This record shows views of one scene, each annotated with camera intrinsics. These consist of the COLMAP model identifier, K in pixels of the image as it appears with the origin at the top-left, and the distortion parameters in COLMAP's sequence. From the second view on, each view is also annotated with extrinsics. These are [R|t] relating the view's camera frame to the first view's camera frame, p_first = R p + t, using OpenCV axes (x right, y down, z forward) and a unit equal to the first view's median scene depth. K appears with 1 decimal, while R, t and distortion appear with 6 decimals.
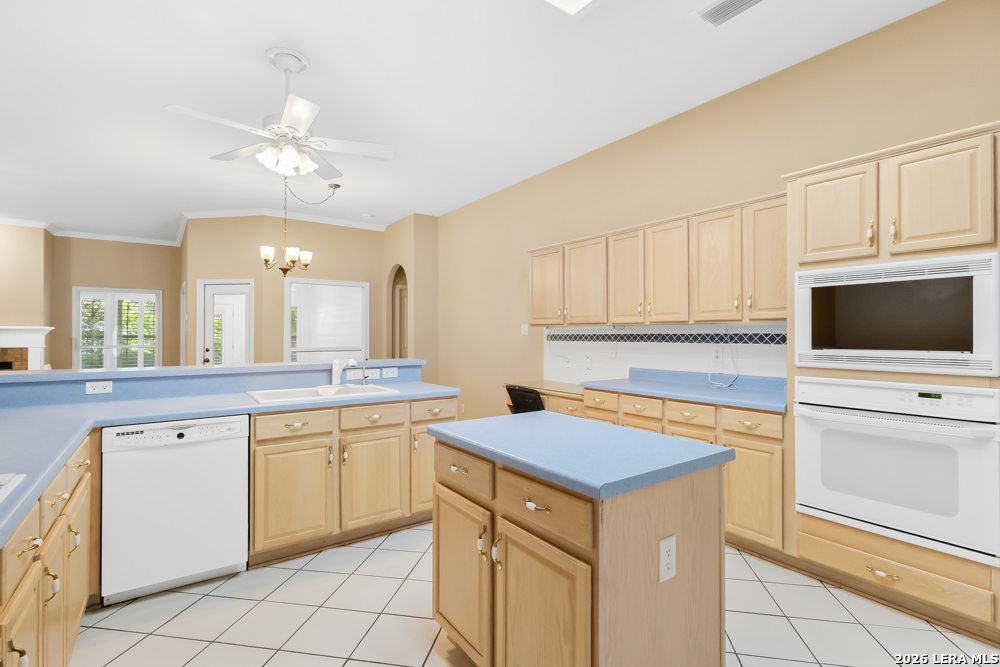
lens RADIAL K [[460.4, 0, 500.9], [0, 460.4, 332.4], [0, 0, 1]] dist [0.004939, -0.000075]
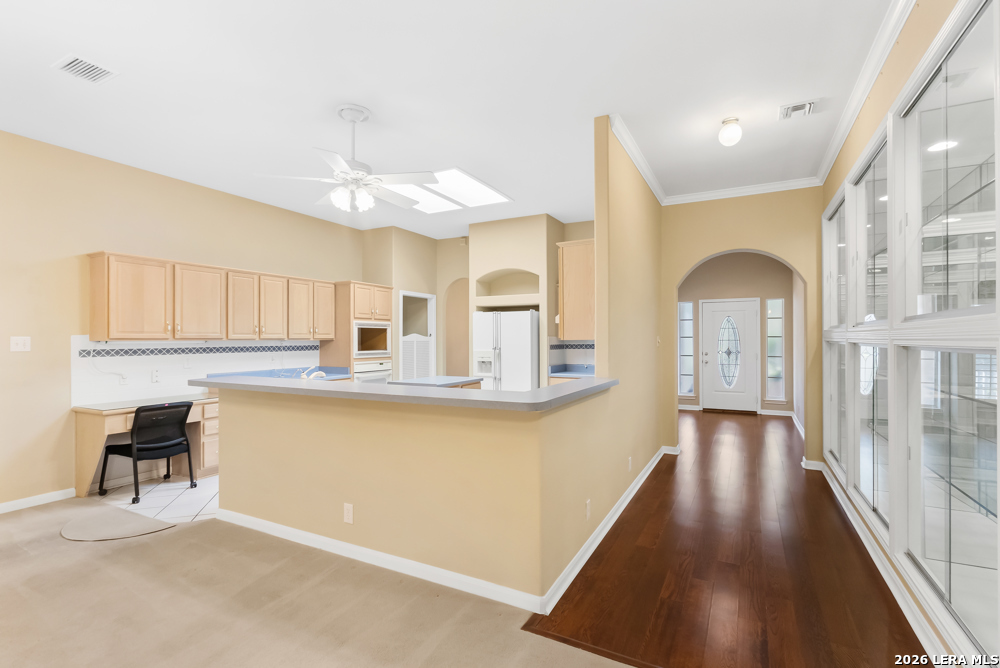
lens RADIAL K [[460.4, 0, 493.5], [0, 460.4, 340.0], [0, 0, 1]] dist [0.004939, -0.000075]
pose [[-0.416470, 0.009106, 0.909104, -1.923615], [0.007137, 0.999952, -0.006747, -0.003258], [-0.909122, 0.003679, -0.416515, 1.331691]]
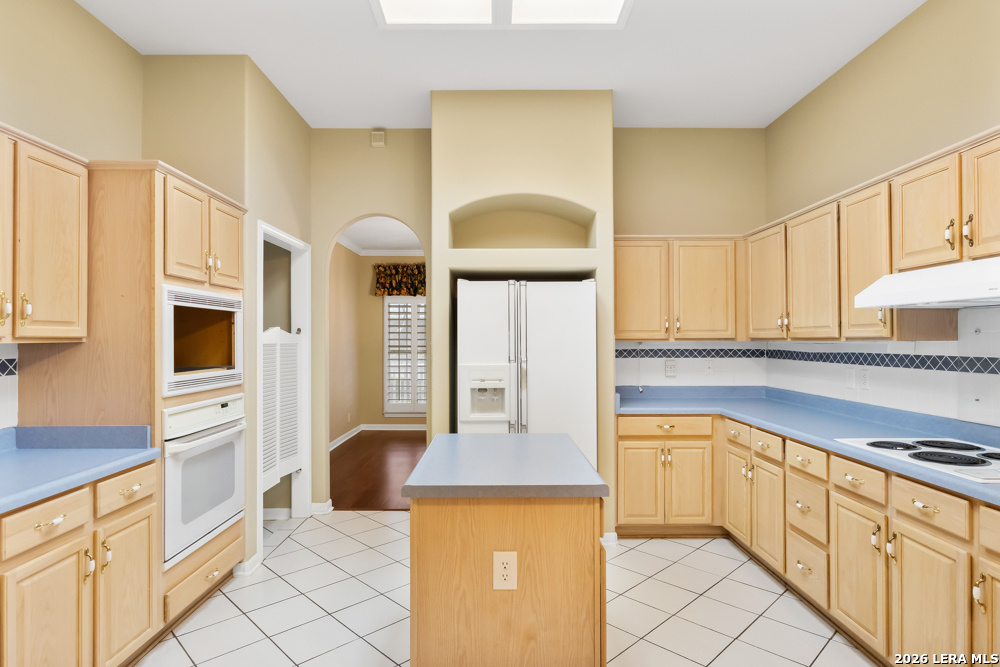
lens RADIAL K [[548.1, 0, 506.7], [0, 548.1, 334.6], [0, 0, 1]] dist [0.004187, 0.000442]
pose [[-0.814764, 0.014956, 0.579600, -0.430961], [0.008921, 0.999872, -0.013260, -0.020264], [-0.579725, -0.005634, -0.814793, 1.426245]]
